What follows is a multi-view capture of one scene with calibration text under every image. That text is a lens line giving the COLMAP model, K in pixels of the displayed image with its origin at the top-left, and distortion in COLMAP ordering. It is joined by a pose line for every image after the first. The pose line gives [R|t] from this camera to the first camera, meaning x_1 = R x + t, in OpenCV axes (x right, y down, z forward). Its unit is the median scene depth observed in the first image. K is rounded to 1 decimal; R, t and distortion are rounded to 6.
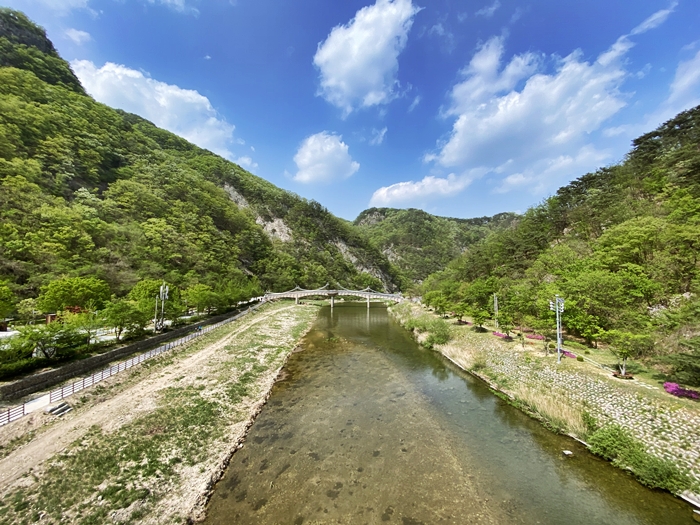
lens RADIAL K [[282.3, 0, 350.4], [0, 282.3, 261.1], [0, 0, 1]] dist [-0.000896, -0.000082]
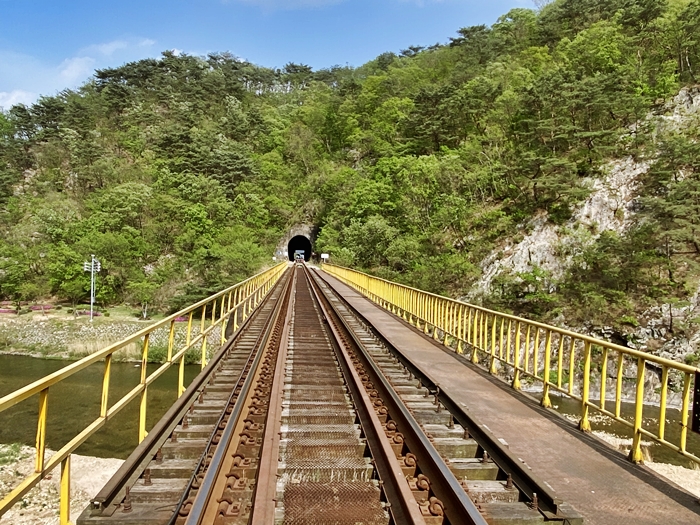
lens RADIAL K [[509.1, 0, 350.6], [0, 509.1, 262.5], [0, 0, 1]] dist [0.000009, -0.000114]
pose [[0.242494, -0.007351, 0.970125, -0.626015], [-0.090935, 0.995397, 0.030272, 0.009227], [-0.965882, -0.095559, 0.240709, -0.246139]]
